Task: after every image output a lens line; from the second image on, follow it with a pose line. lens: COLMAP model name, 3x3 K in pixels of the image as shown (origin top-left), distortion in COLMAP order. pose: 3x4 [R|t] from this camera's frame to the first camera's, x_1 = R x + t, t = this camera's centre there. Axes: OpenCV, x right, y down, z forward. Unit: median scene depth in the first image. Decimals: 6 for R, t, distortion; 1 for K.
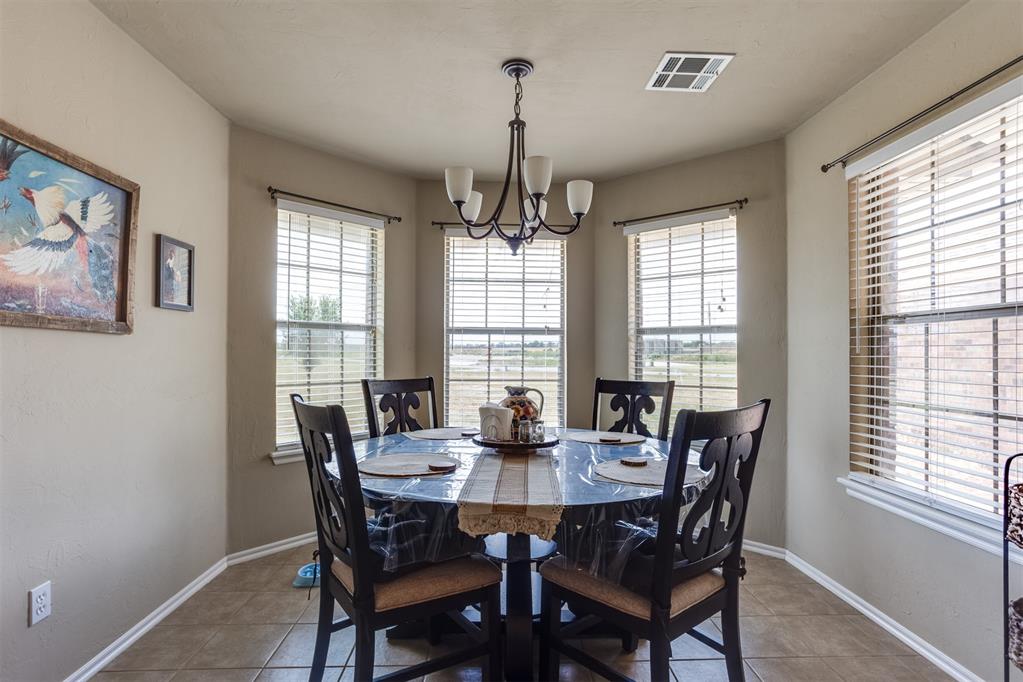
lens RADIAL K [[513.1, 0, 508.7], [0, 513.1, 348.1], [0, 0, 1]] dist [-0.015585, 0.007571]
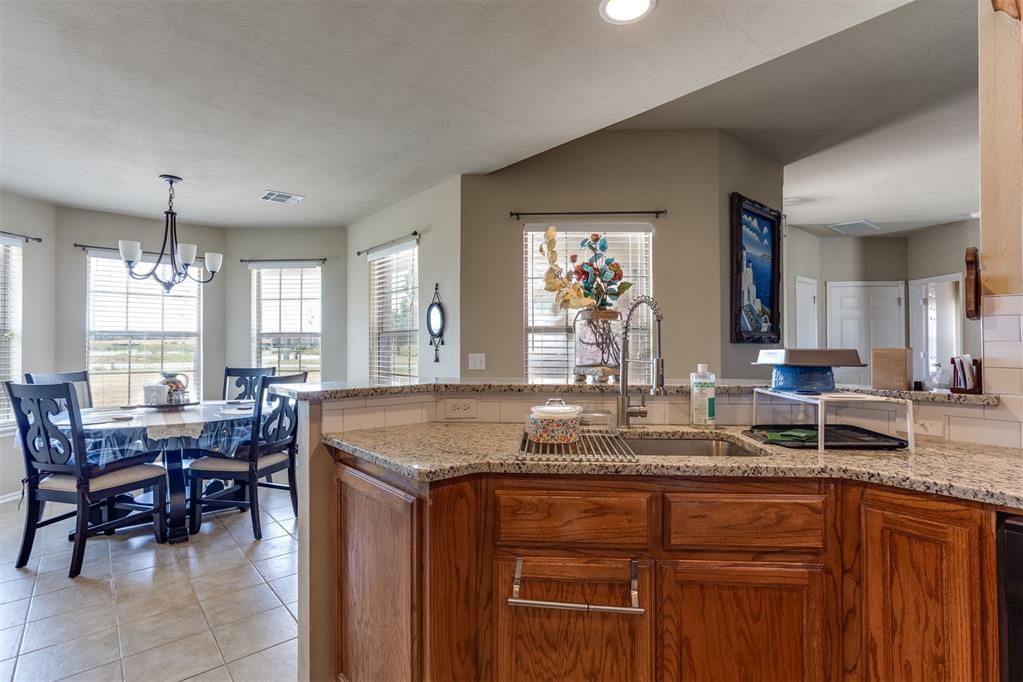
lens RADIAL K [[513.1, 0, 515.5], [0, 513.1, 332.0], [0, 0, 1]] dist [-0.015585, 0.007571]
pose [[0.783303, 0.005505, 0.621616, -0.128765], [0.004051, 0.999894, -0.013960, -0.027889], [-0.621627, 0.013453, 0.783198, -0.944441]]
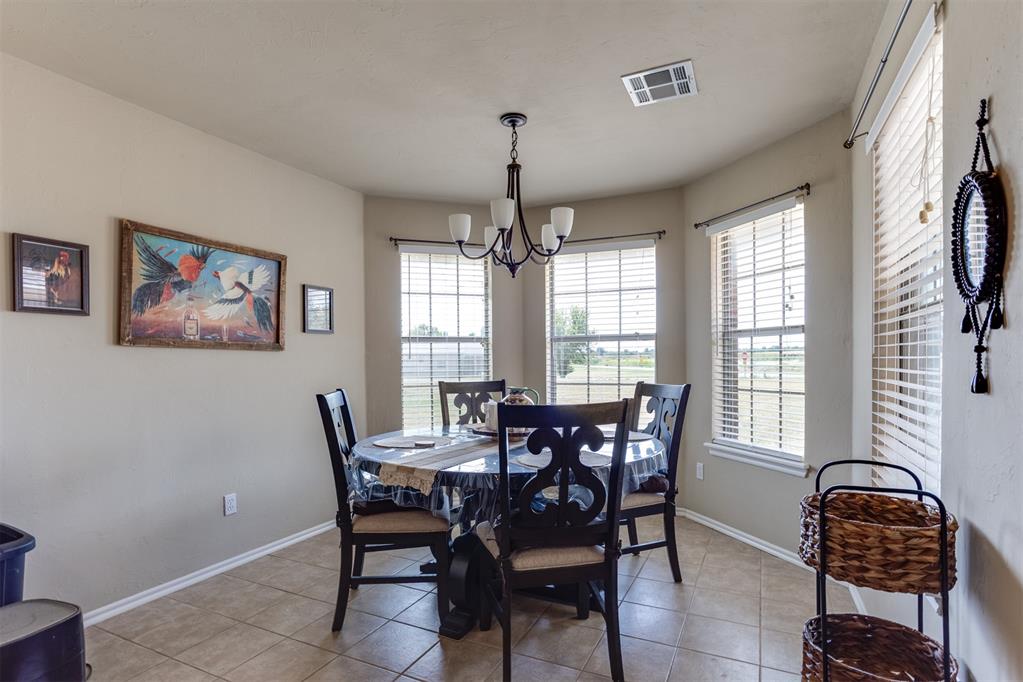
lens RADIAL K [[513.1, 0, 501.3], [0, 513.1, 367.2], [0, 0, 1]] dist [-0.015585, 0.007571]
pose [[0.879128, -0.005964, -0.476548, 0.545654], [0.018080, 0.999619, 0.020844, 0.002619], [0.476242, -0.026940, 0.878901, -0.072117]]
